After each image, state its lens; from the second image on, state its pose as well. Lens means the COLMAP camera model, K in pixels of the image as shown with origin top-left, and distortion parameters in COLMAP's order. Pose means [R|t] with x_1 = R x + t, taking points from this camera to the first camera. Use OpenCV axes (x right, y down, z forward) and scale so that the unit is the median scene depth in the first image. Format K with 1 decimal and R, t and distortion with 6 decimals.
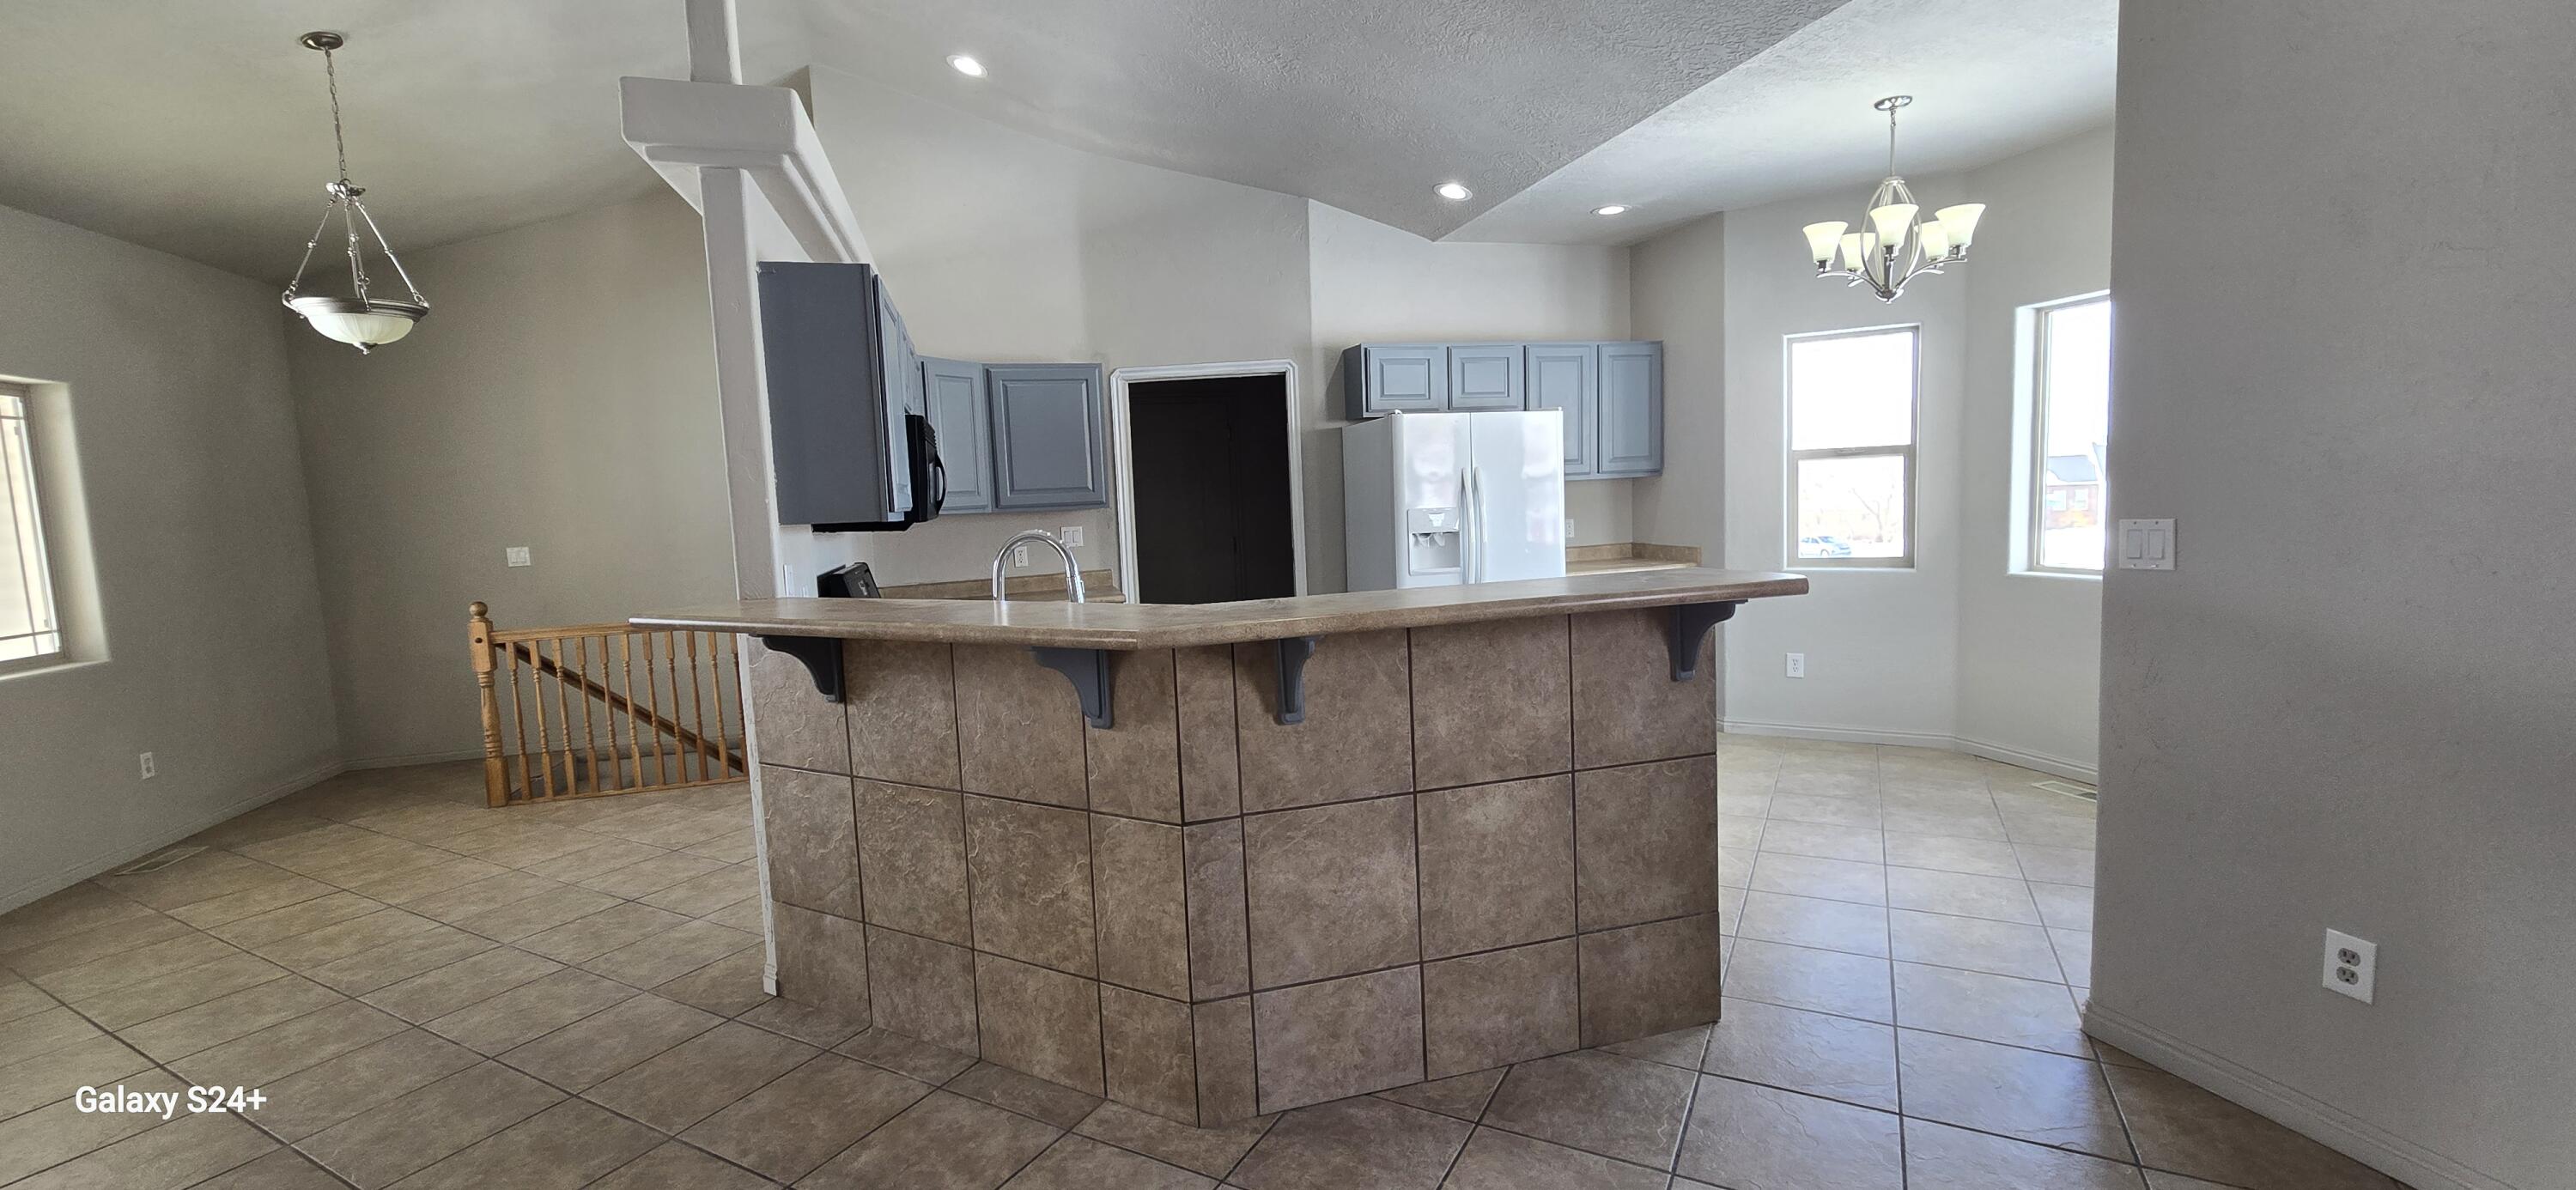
lens RADIAL K [[1056.8, 0, 1282.2], [0, 1056.8, 600.5], [0, 0, 1]] dist [0.000621, 0.000347]
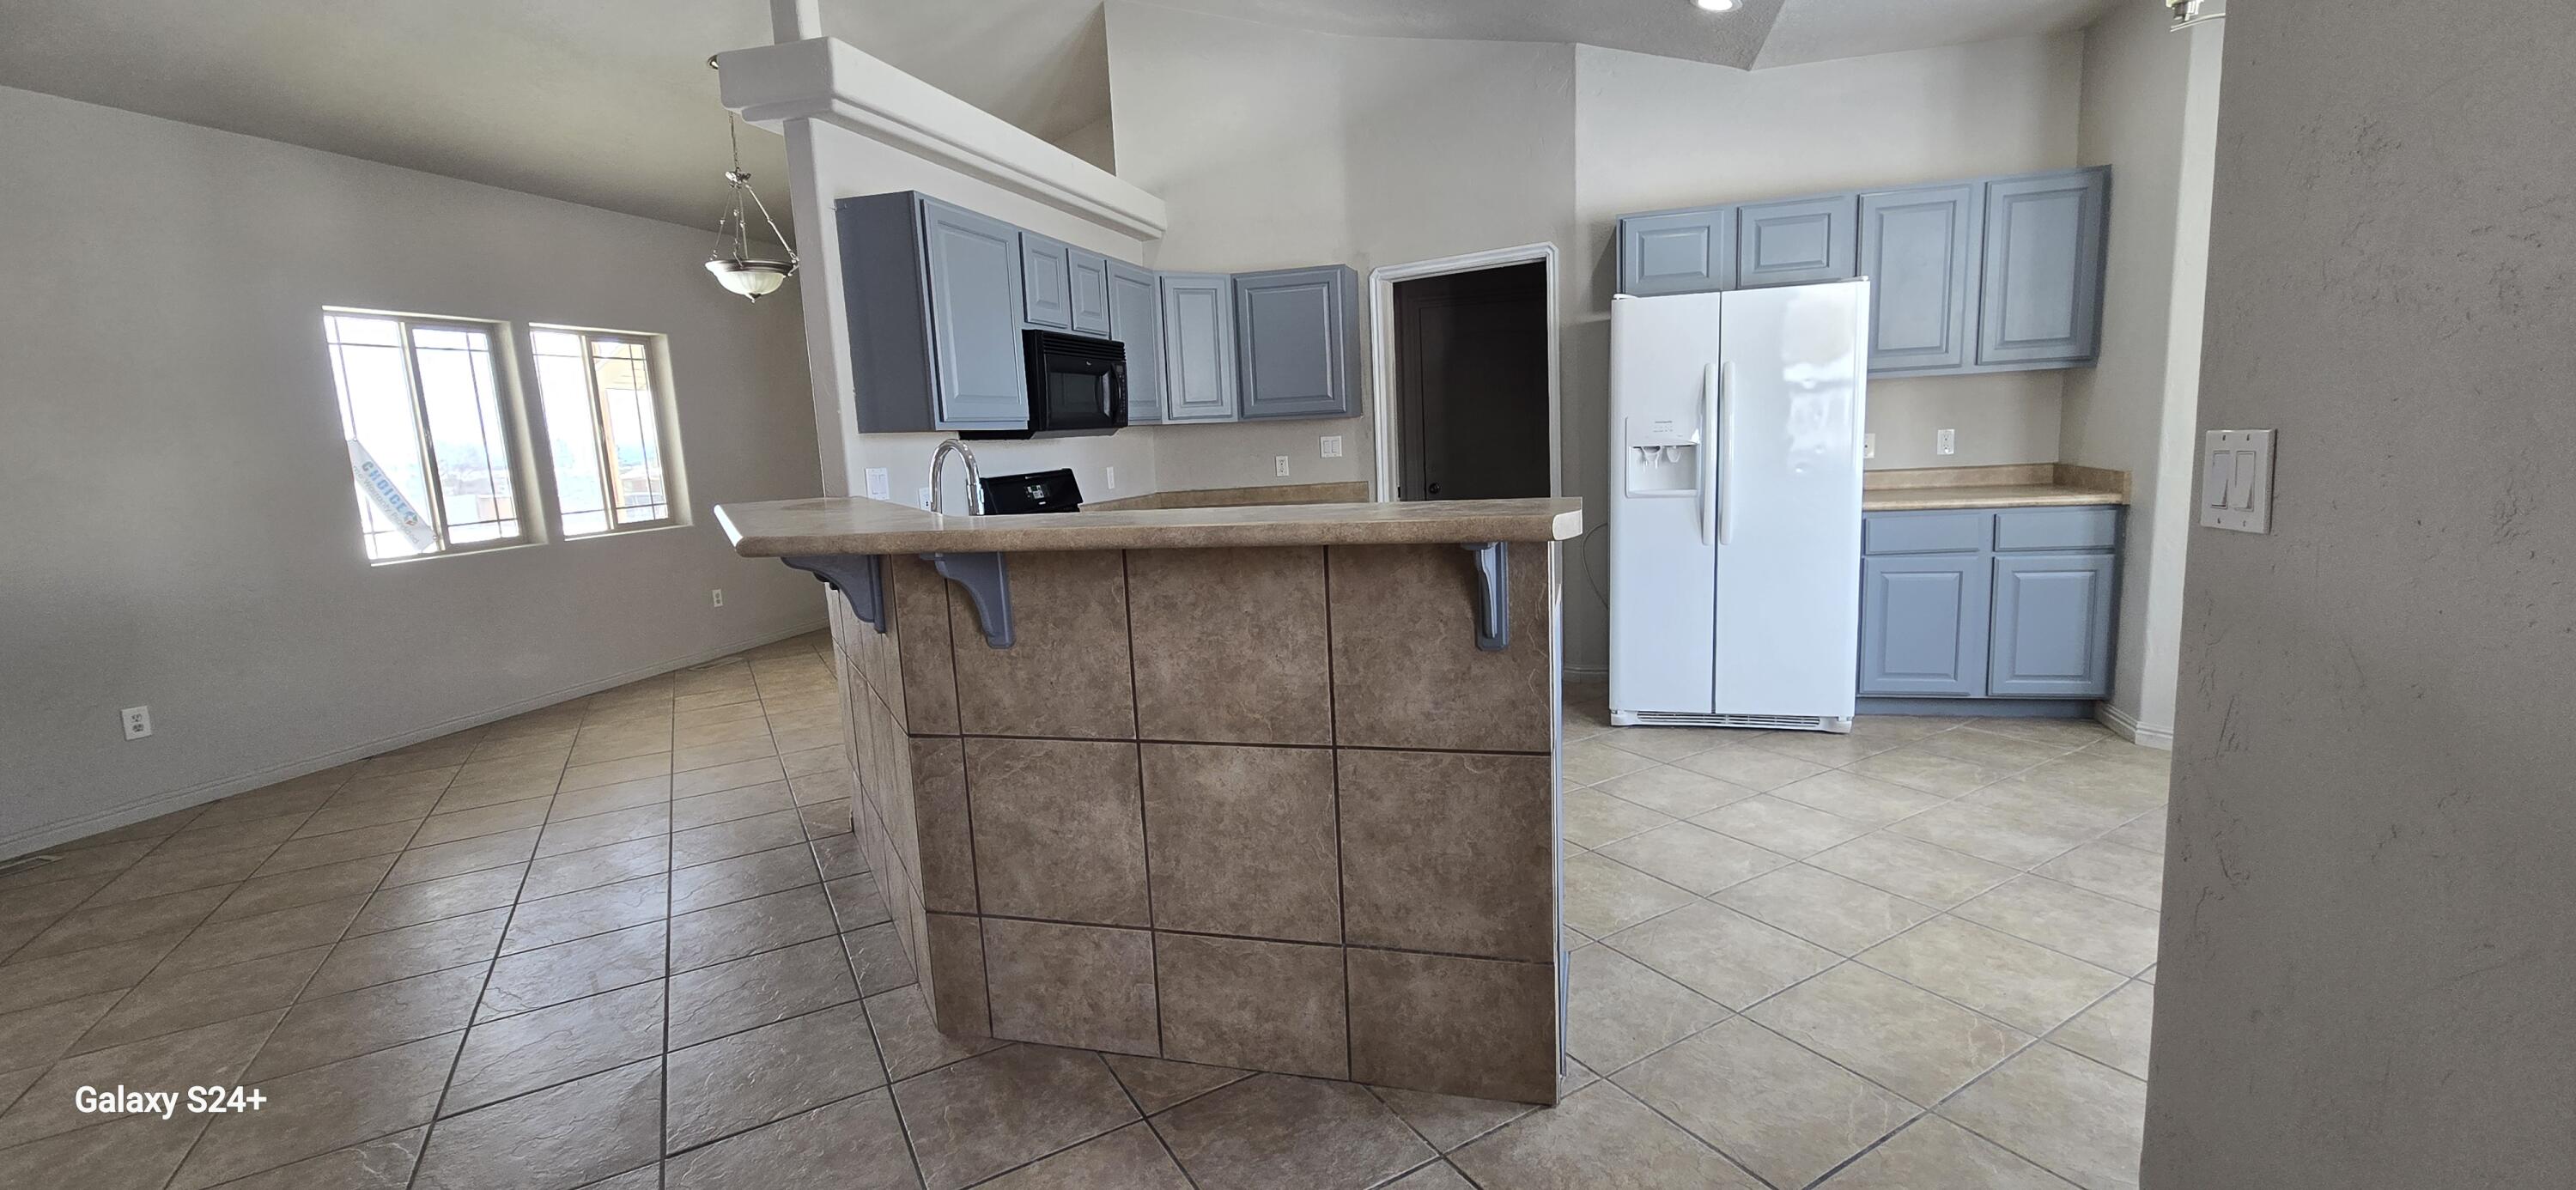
lens RADIAL K [[1056.8, 0, 1282.2], [0, 1056.8, 600.5], [0, 0, 1]] dist [0.000621, 0.000347]
pose [[0.854583, 0.084832, -0.512339, 0.645118], [-0.041721, 0.994594, 0.095091, -0.023108], [0.517636, -0.059888, 0.853503, 0.303905]]
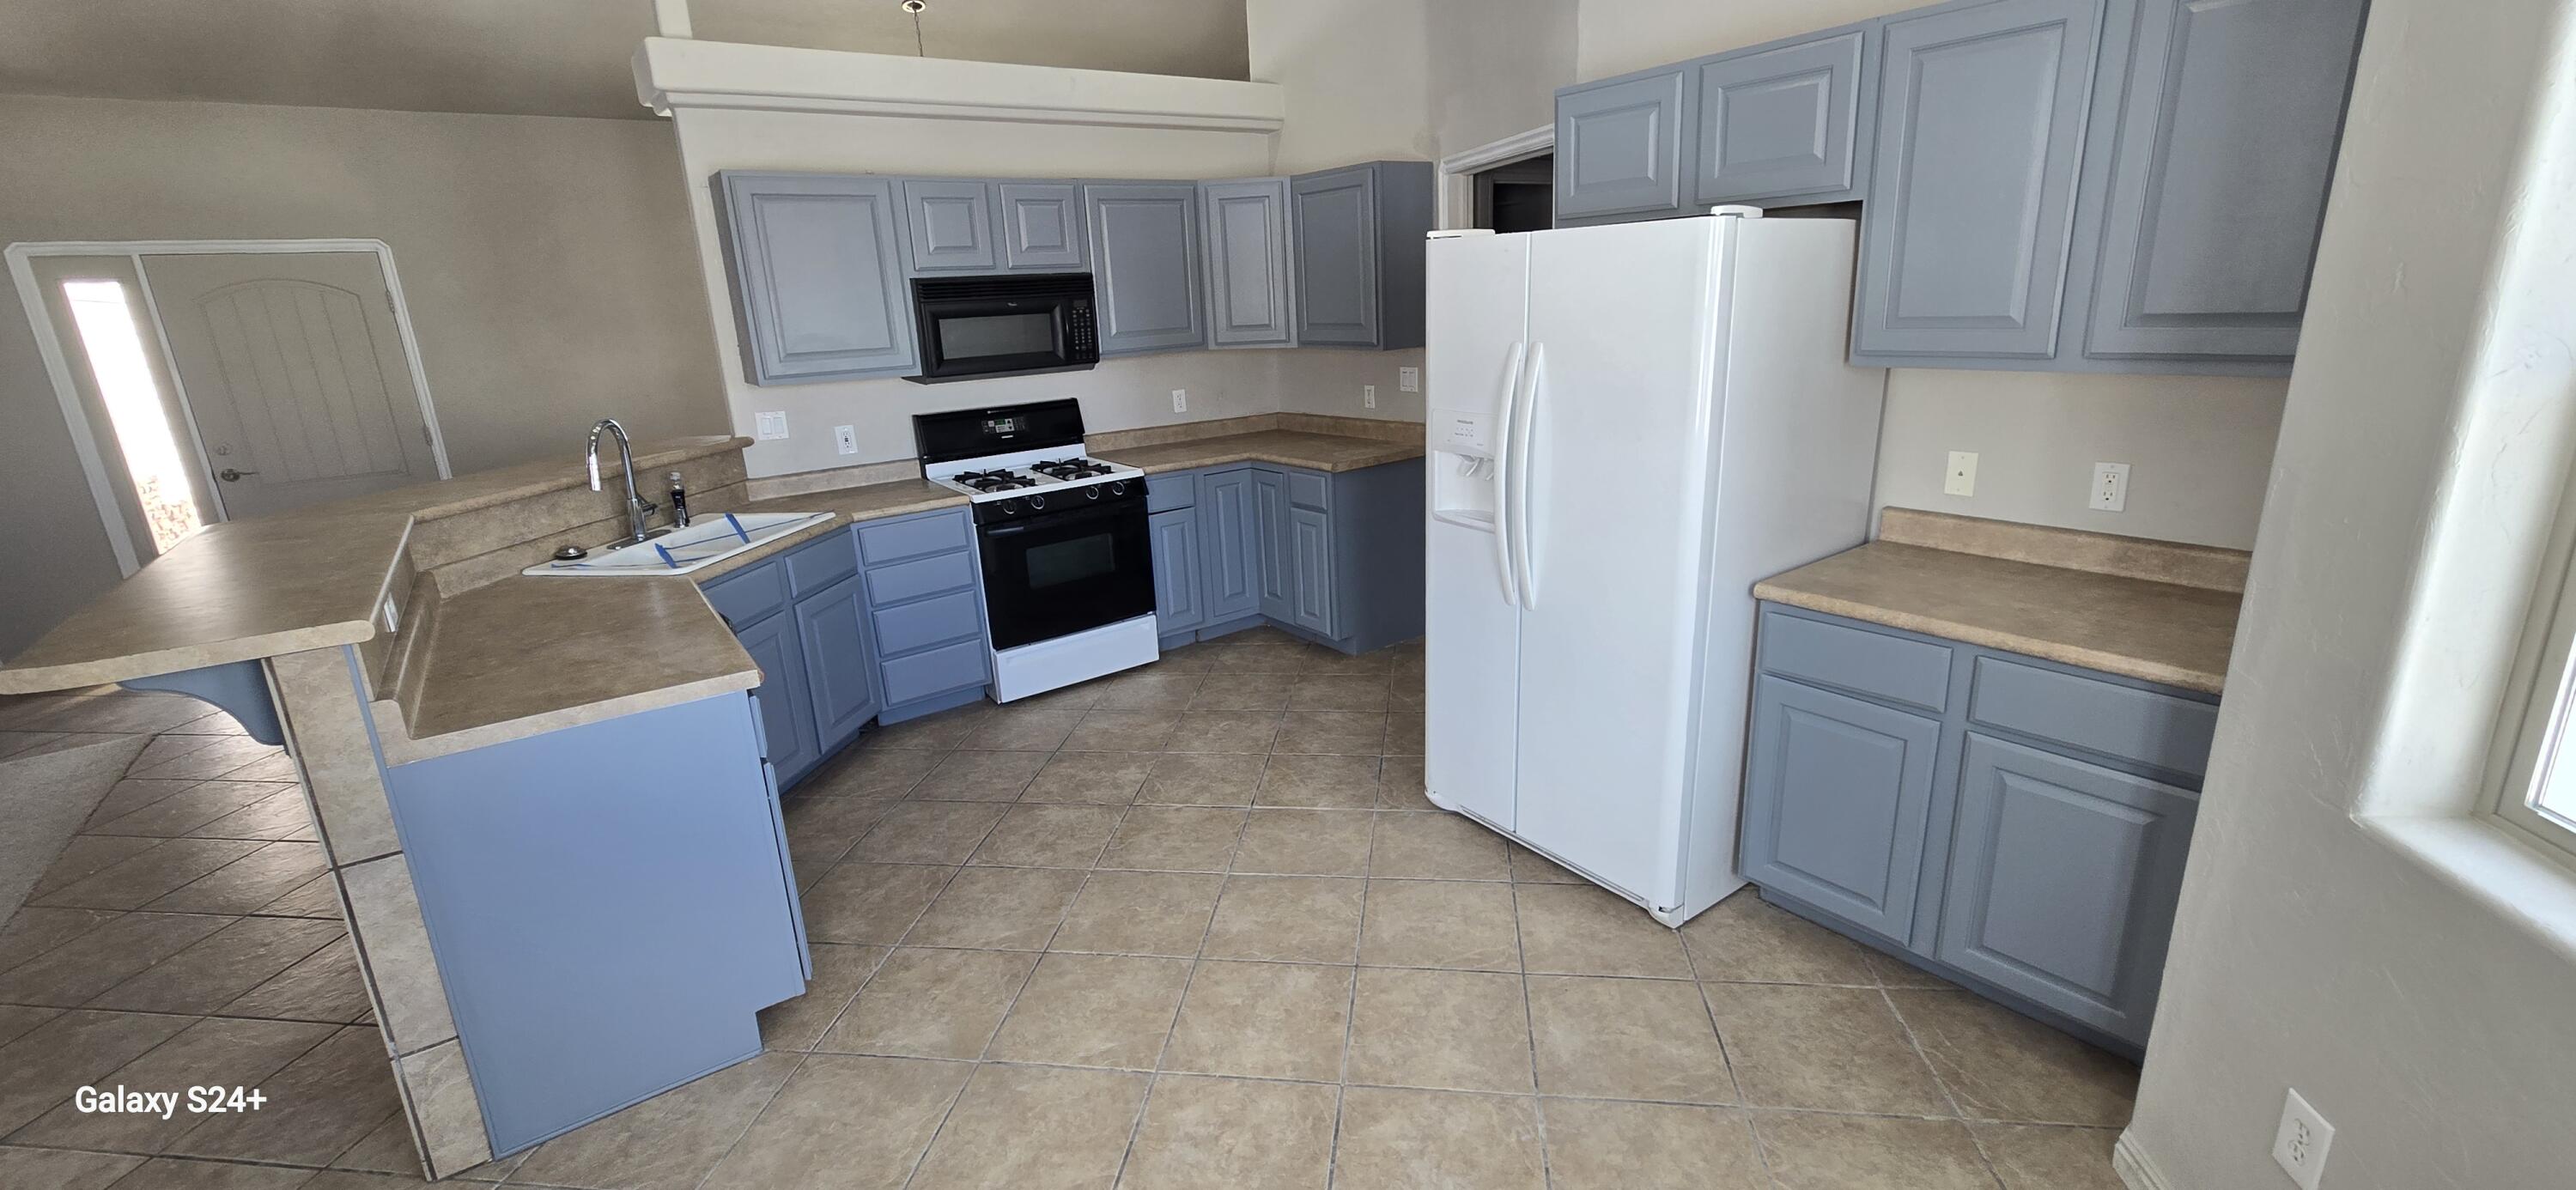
lens RADIAL K [[1056.8, 0, 1282.2], [0, 1056.8, 600.5], [0, 0, 1]] dist [0.000621, 0.000347]
pose [[0.354432, 0.292874, -0.888033, 1.281351], [-0.069143, 0.955294, 0.287461, -0.294336], [0.932522, -0.040484, 0.358837, 1.408979]]
